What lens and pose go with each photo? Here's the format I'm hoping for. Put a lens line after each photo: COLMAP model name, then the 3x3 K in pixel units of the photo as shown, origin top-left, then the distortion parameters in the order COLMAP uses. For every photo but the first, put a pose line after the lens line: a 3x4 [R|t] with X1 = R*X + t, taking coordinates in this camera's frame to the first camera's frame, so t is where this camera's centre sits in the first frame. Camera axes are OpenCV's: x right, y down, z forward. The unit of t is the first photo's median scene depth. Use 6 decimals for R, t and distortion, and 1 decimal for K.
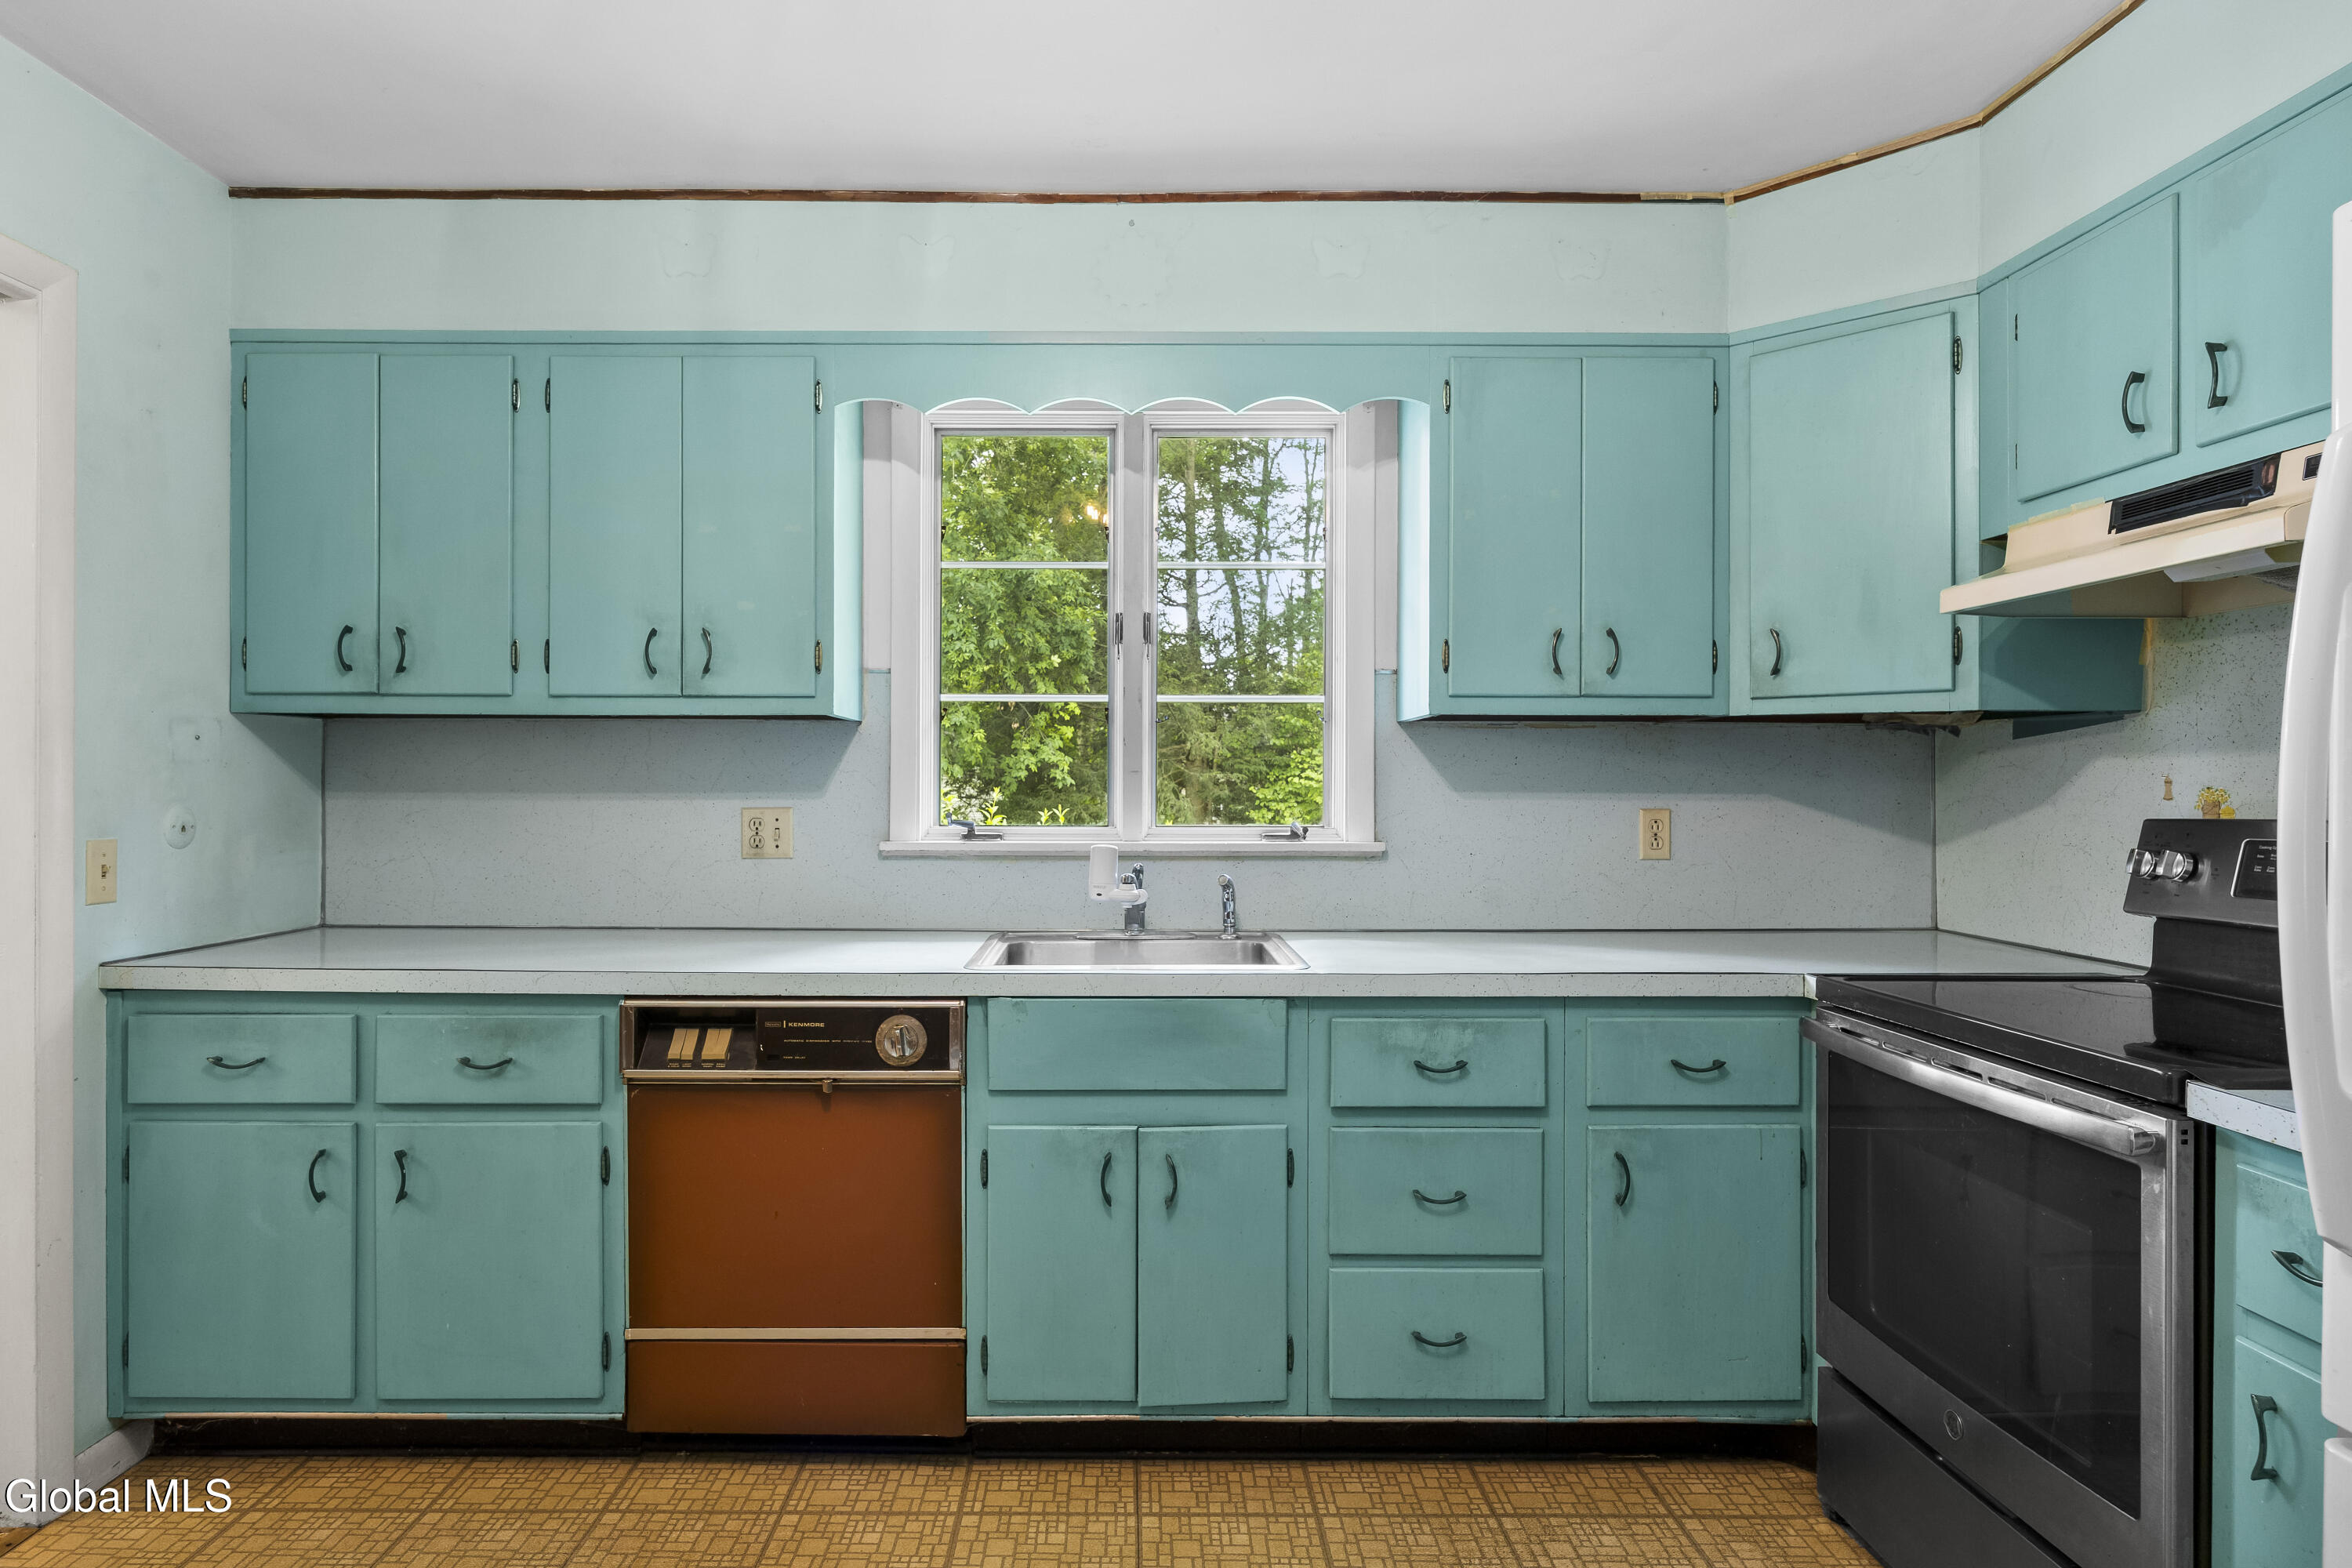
lens RADIAL K [[1346.1, 0, 1167.3], [0, 1346.1, 788.9], [0, 0, 1]] dist [0.006995, 0.002636]
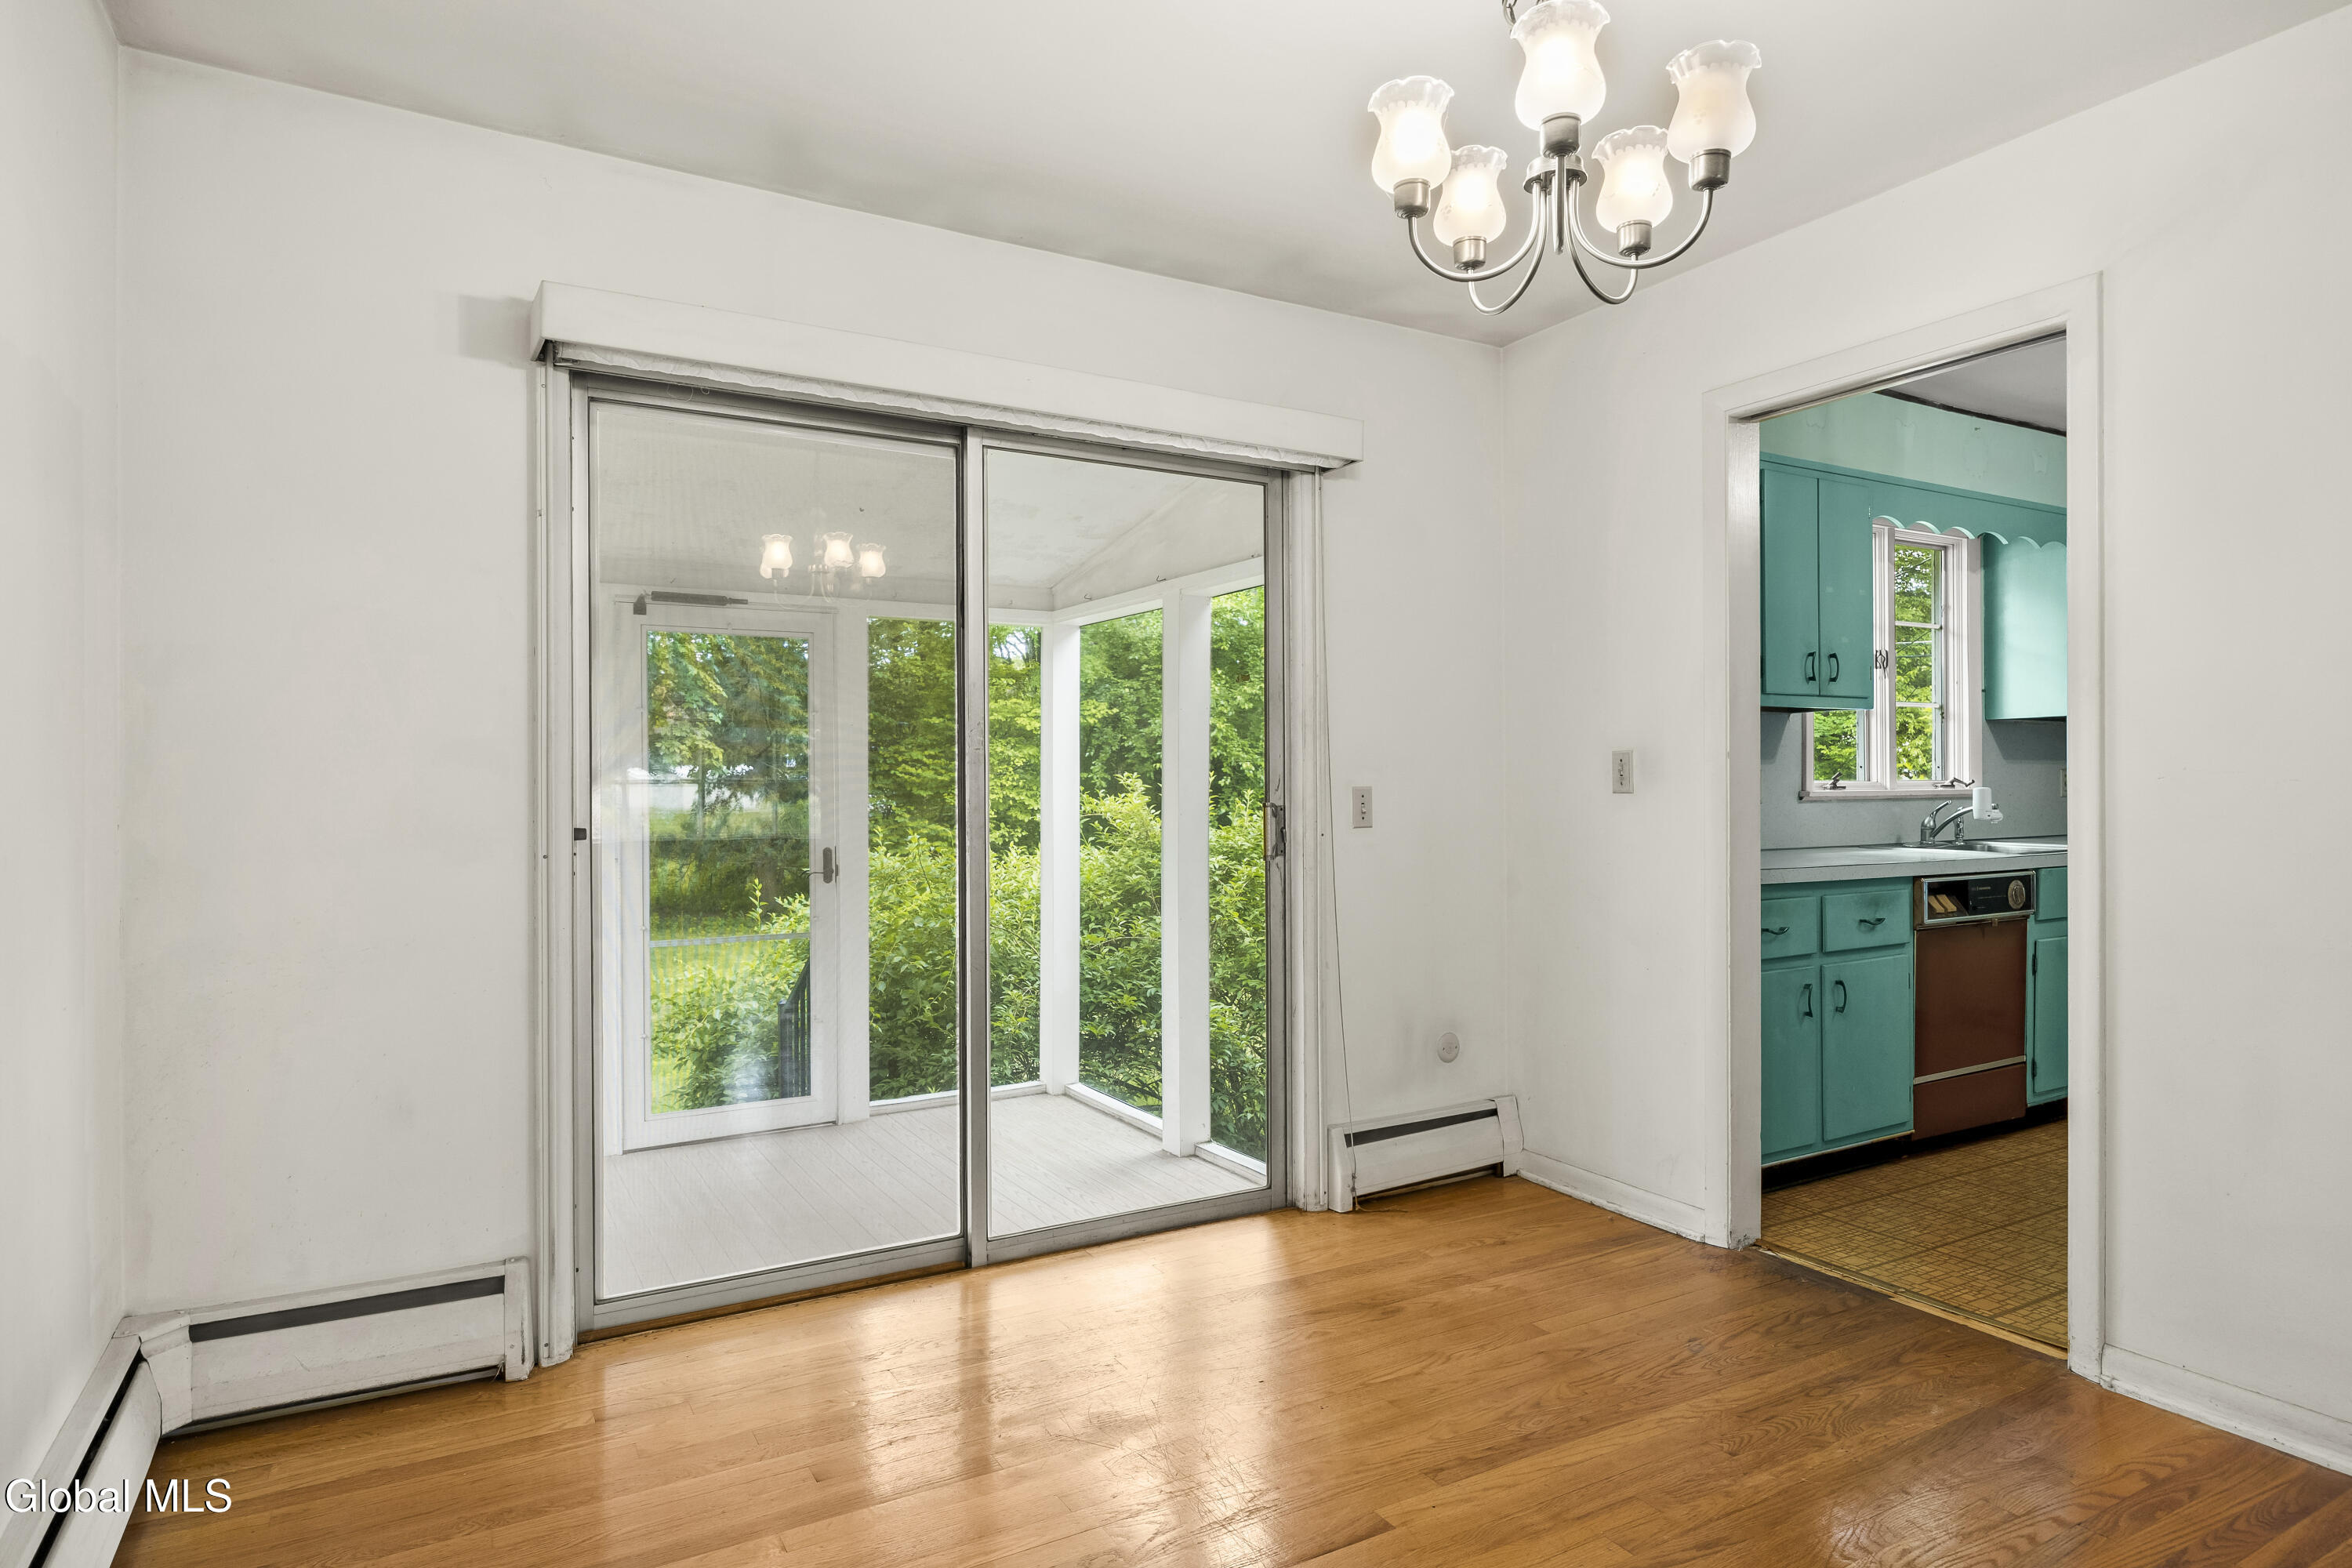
lens RADIAL K [[1294.8, 0, 1177.6], [0, 1294.8, 790.0], [0, 0, 1]] dist [-0.005116, -0.000628]
pose [[0.864302, -0.005628, 0.502941, -1.984330], [0.003091, 0.999978, 0.005877, 0.034576], [-0.502963, -0.003525, 0.864301, 0.085240]]
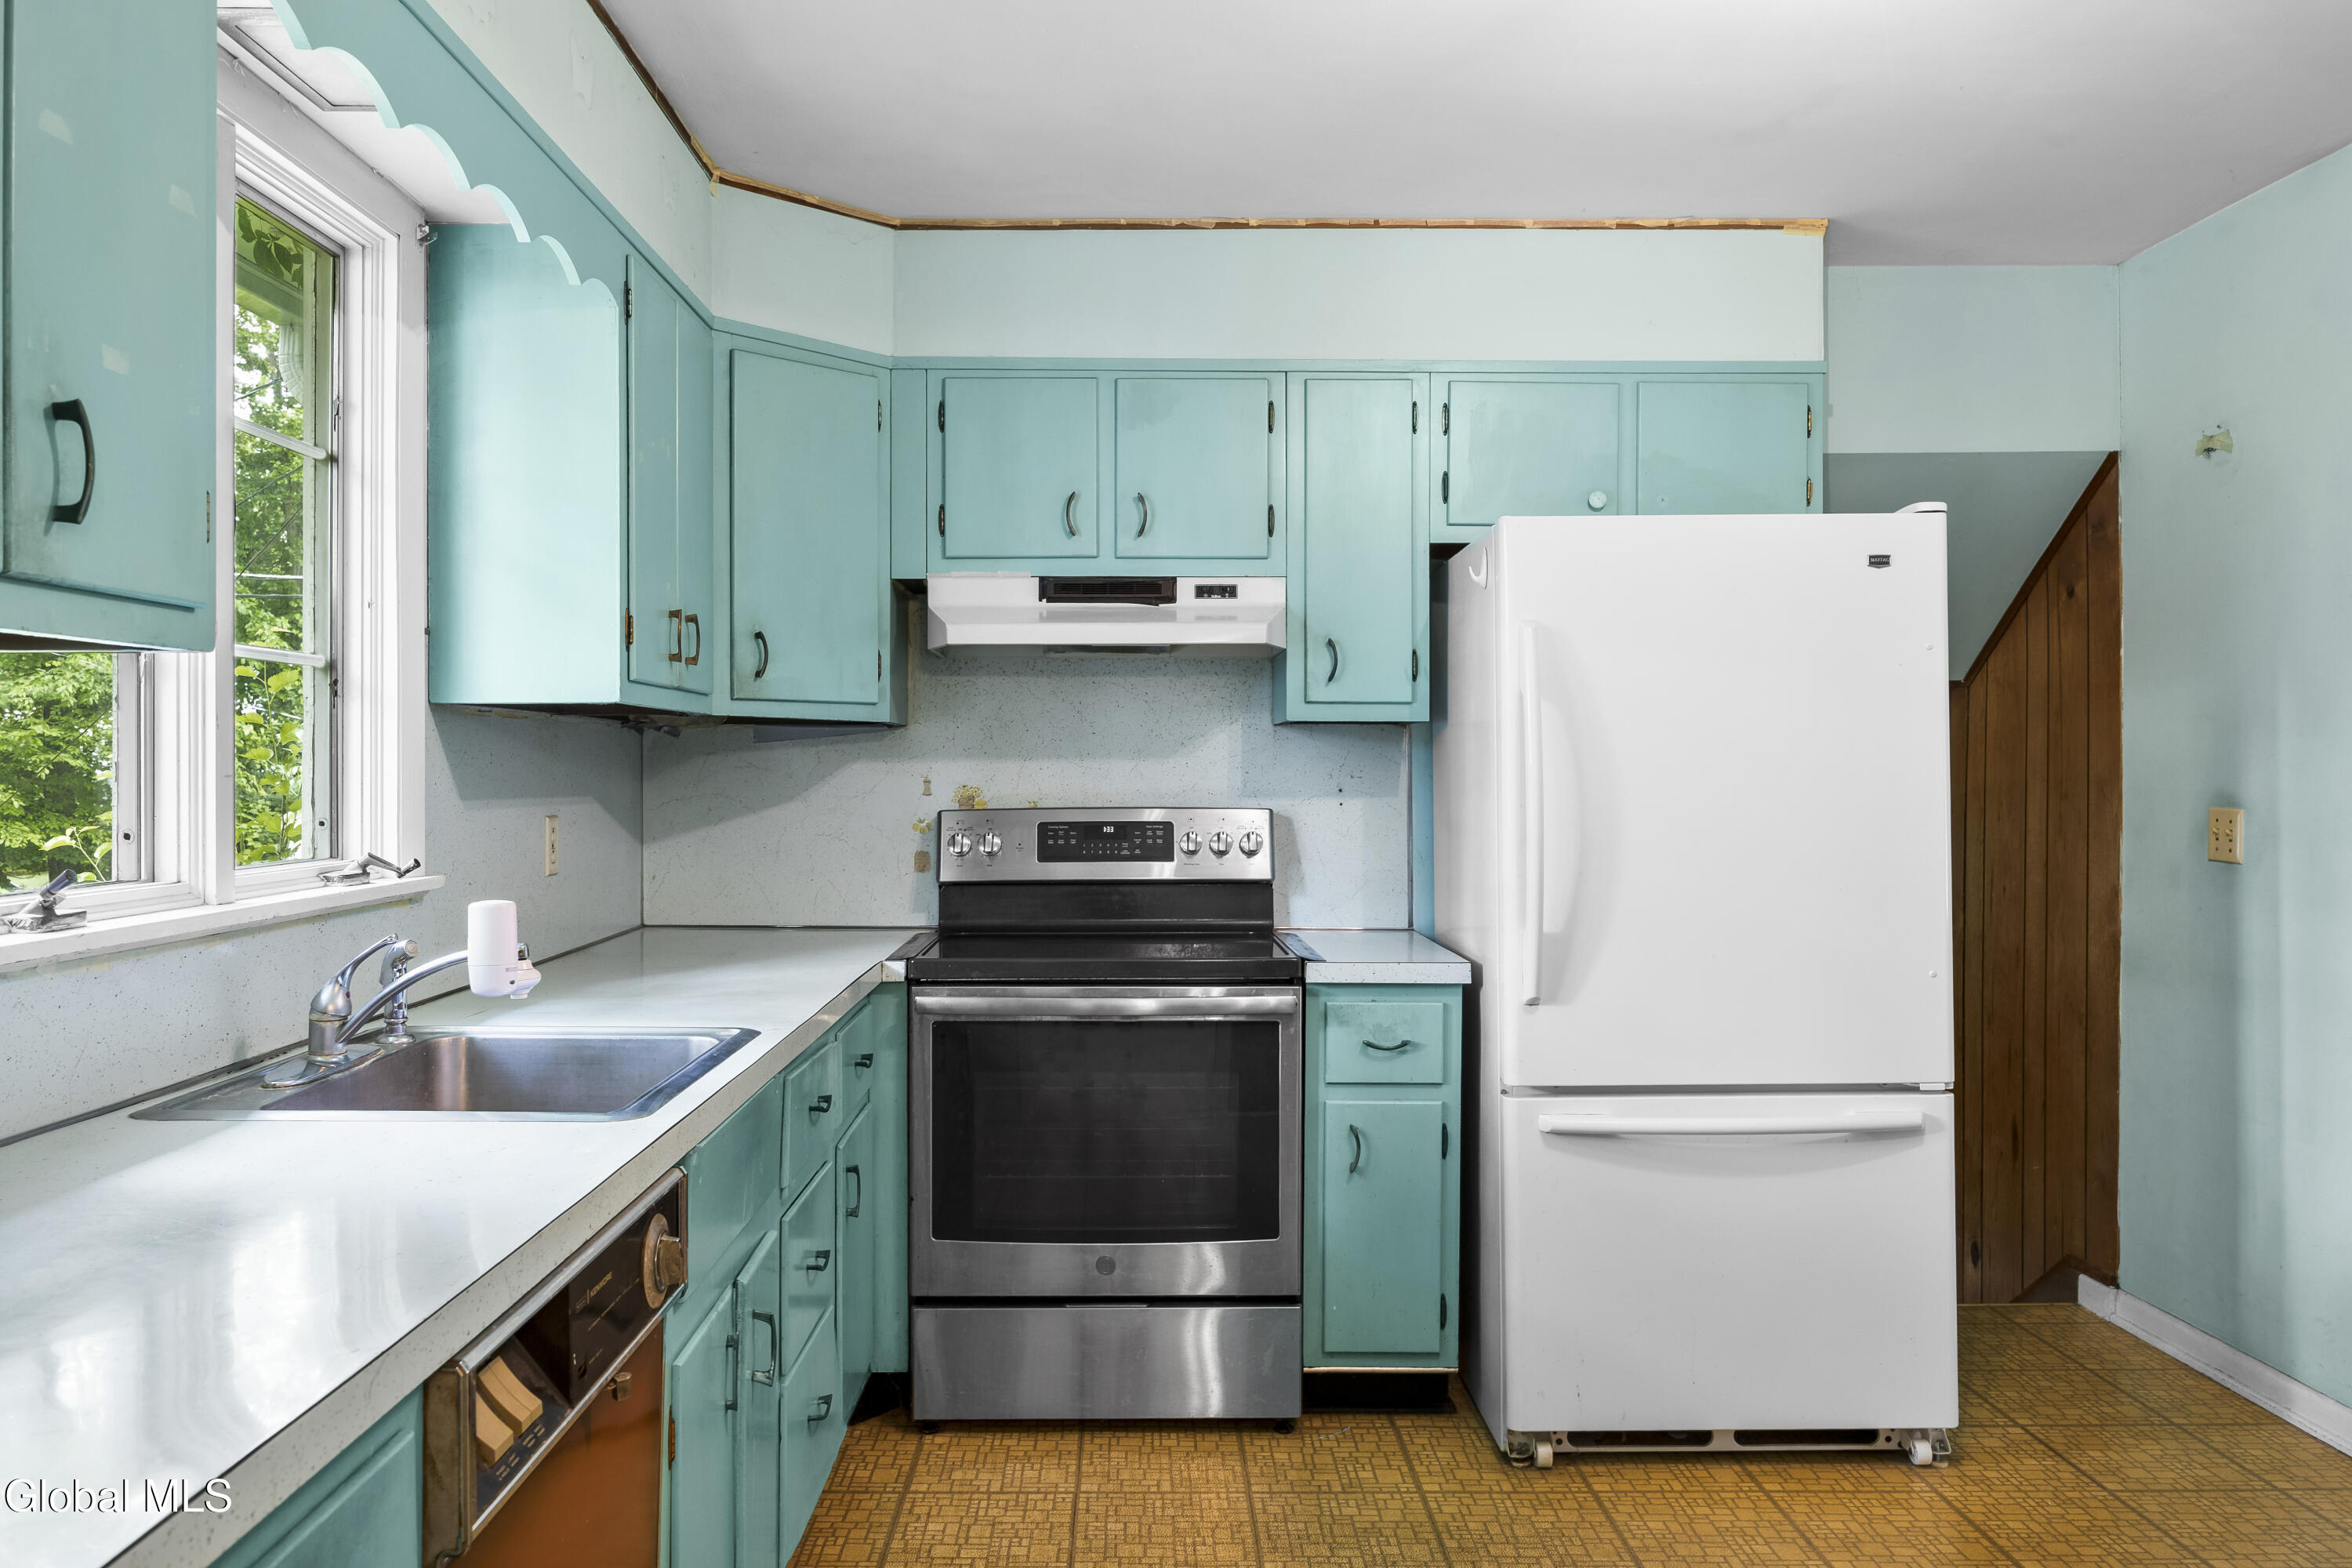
lens RADIAL K [[1759.8, 0, 1178.2], [0, 1759.8, 776.1], [0, 0, 1]] dist [-0.004421, 0.000760]
pose [[-0.016951, -0.013393, 0.999767, -0.943164], [0.002742, 0.999906, 0.013442, -0.031787], [-0.999853, 0.002970, -0.016912, 0.778886]]
